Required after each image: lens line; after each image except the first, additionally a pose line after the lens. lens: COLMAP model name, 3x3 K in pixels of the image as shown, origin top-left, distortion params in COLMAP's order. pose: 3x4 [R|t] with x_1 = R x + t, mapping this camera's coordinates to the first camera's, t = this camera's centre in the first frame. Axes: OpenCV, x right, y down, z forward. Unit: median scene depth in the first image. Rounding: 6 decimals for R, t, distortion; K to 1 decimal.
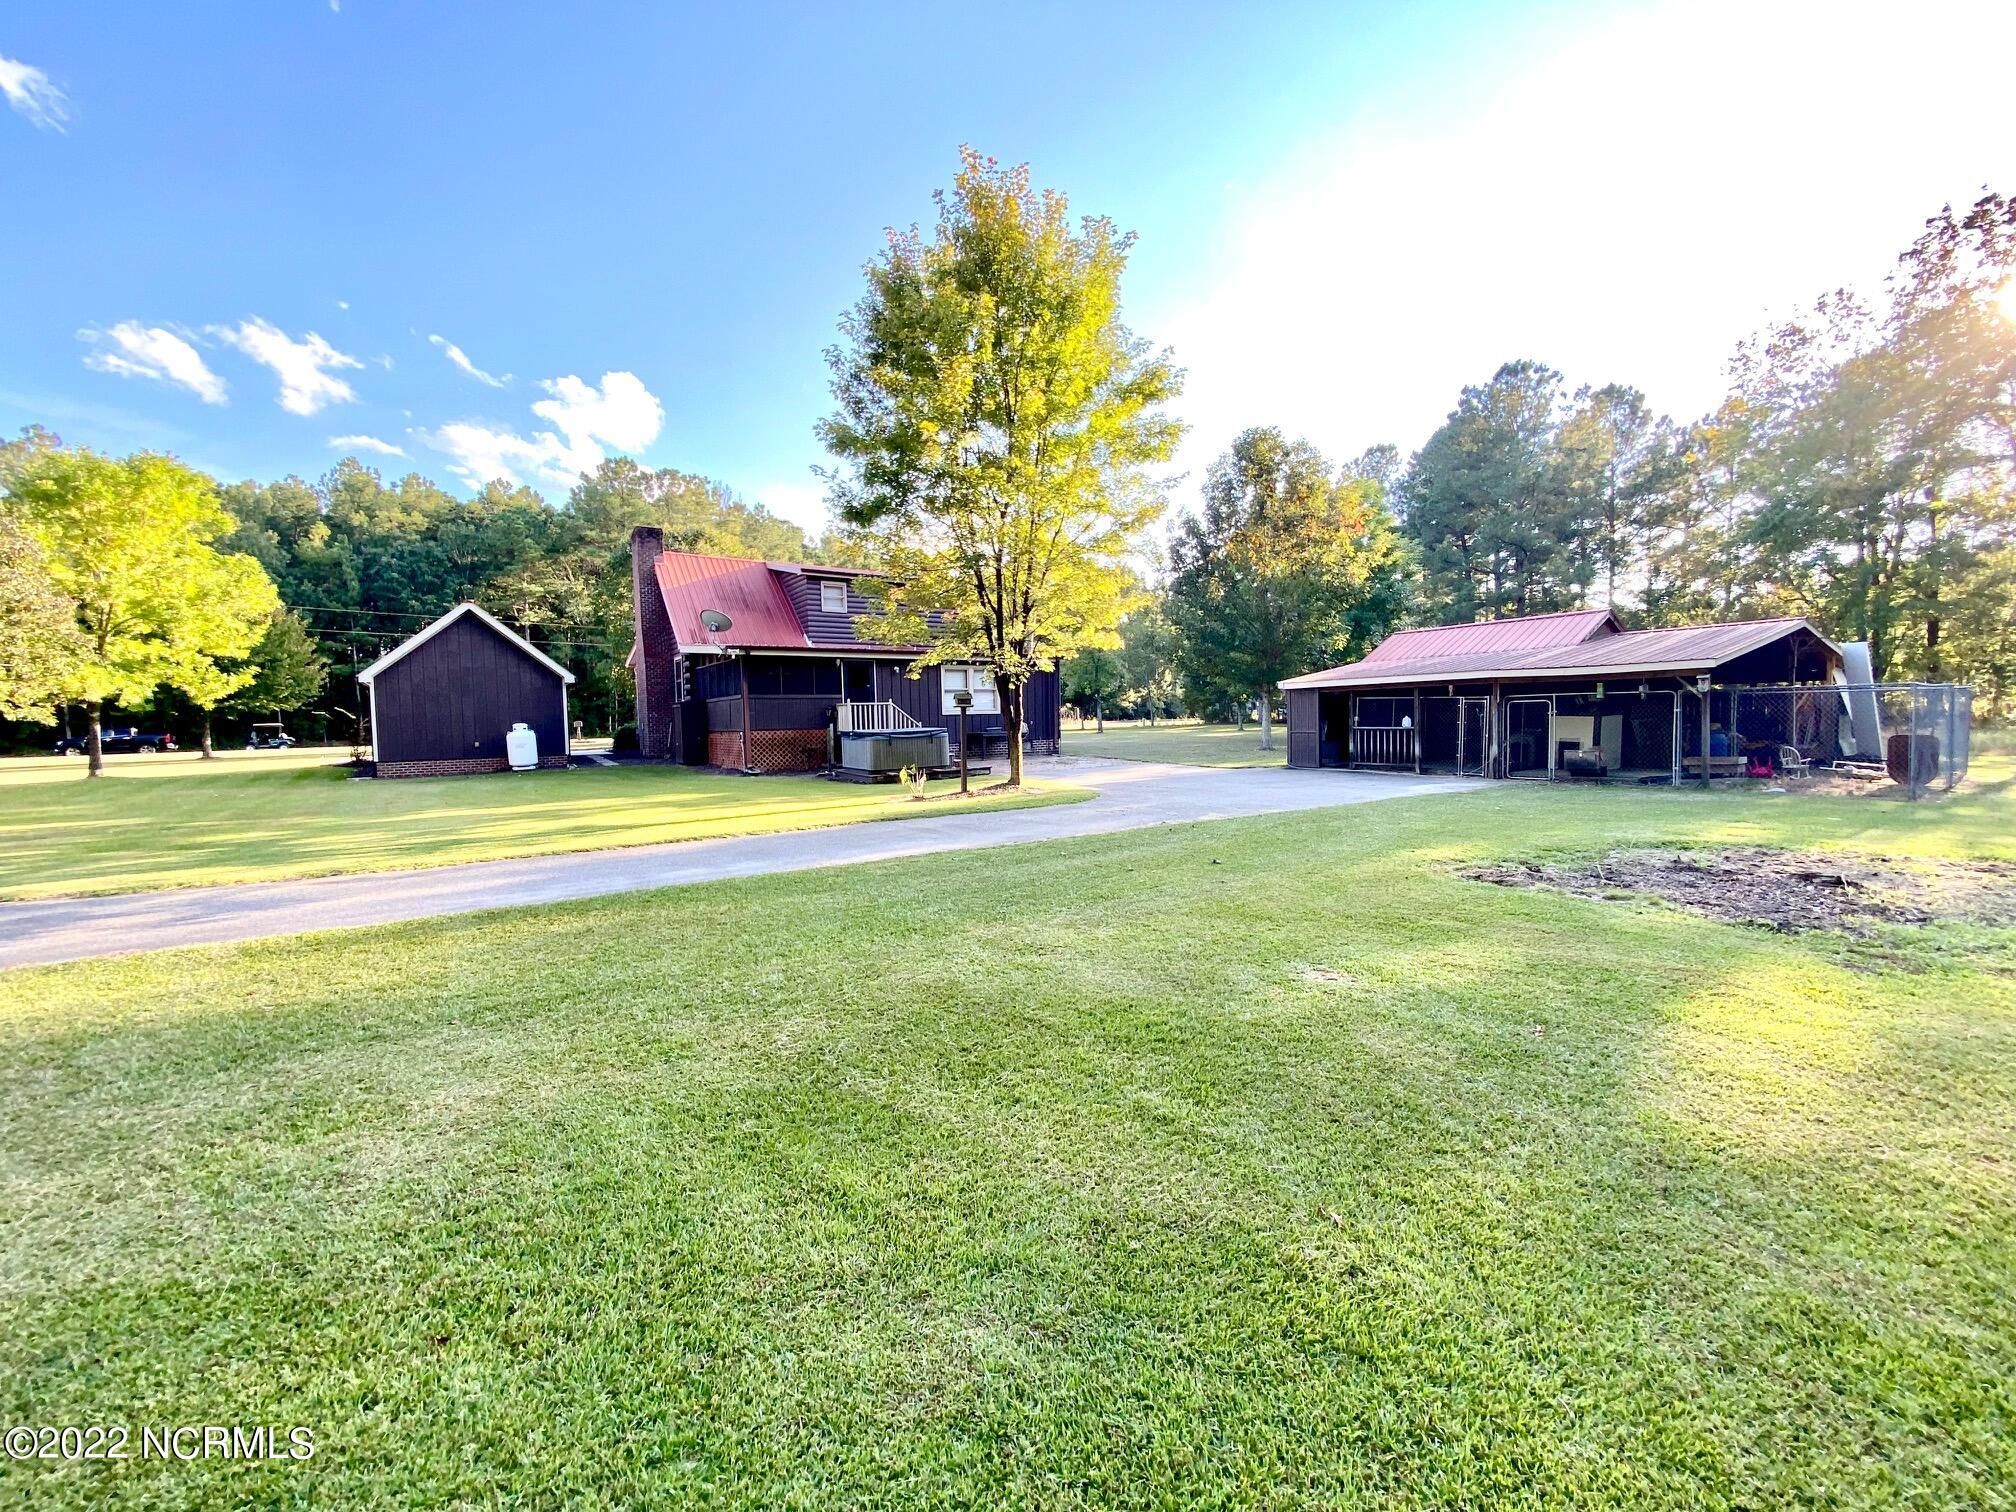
lens RADIAL K [[810.9, 0, 1011.5], [0, 810.9, 754.7], [0, 0, 1]] dist [0.019123, -0.020177]
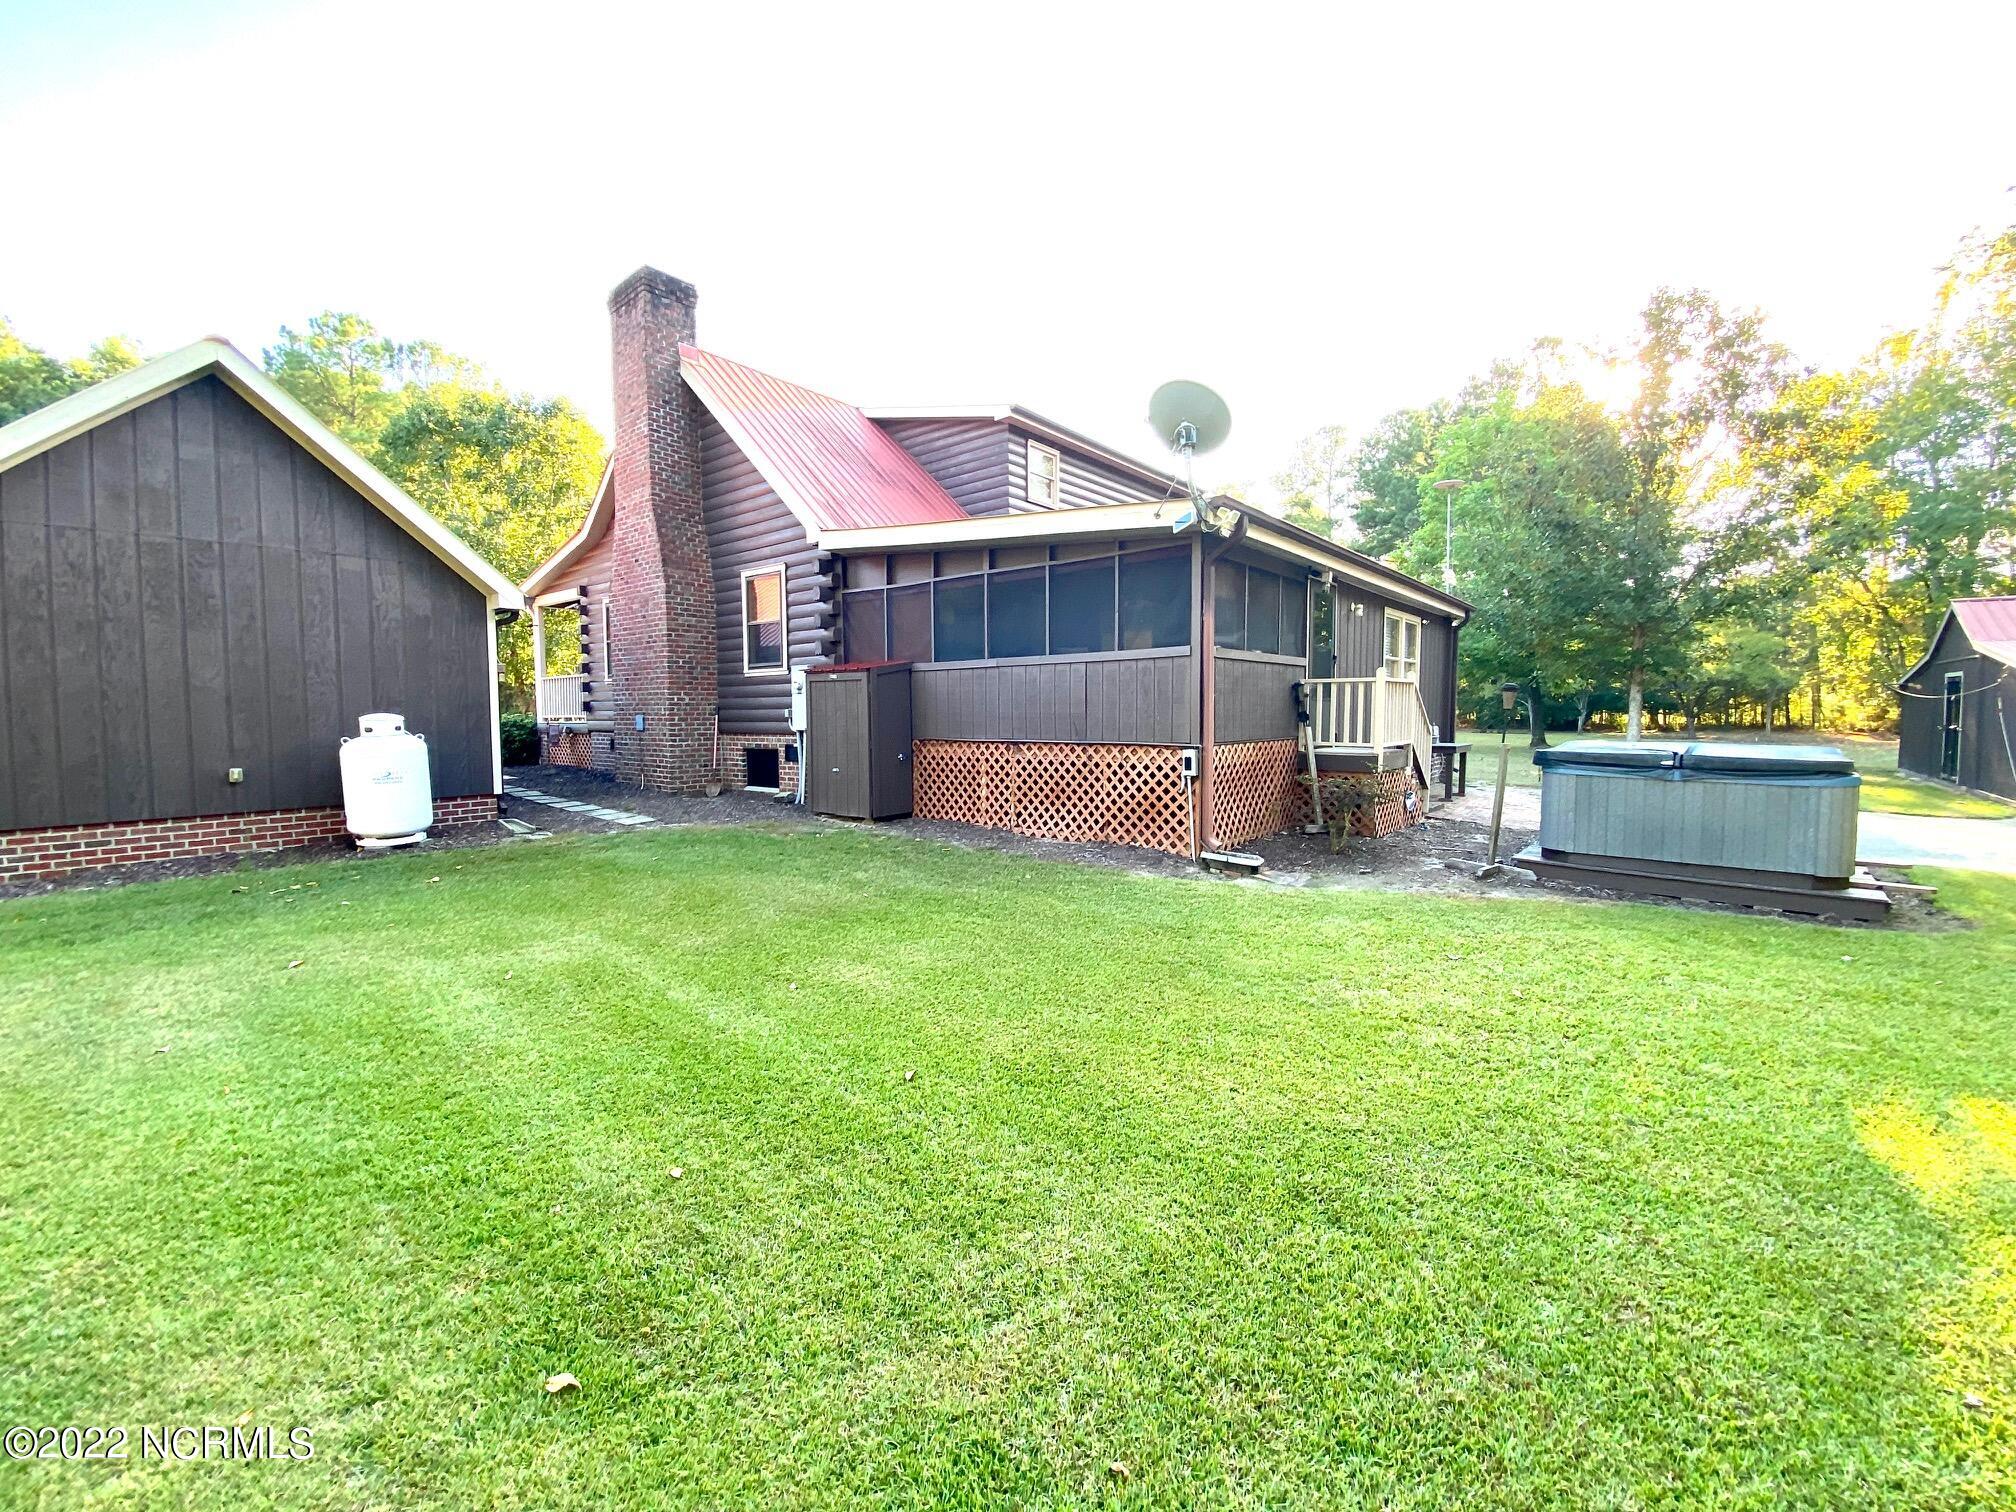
lens RADIAL K [[810.9, 0, 1011.5], [0, 810.9, 754.7], [0, 0, 1]] dist [0.019123, -0.020177]
pose [[0.955637, -0.000174, 0.294548, -0.450632], [-0.001600, 0.999982, 0.005781, -0.023747], [-0.294544, -0.005996, 0.955619, 0.588128]]
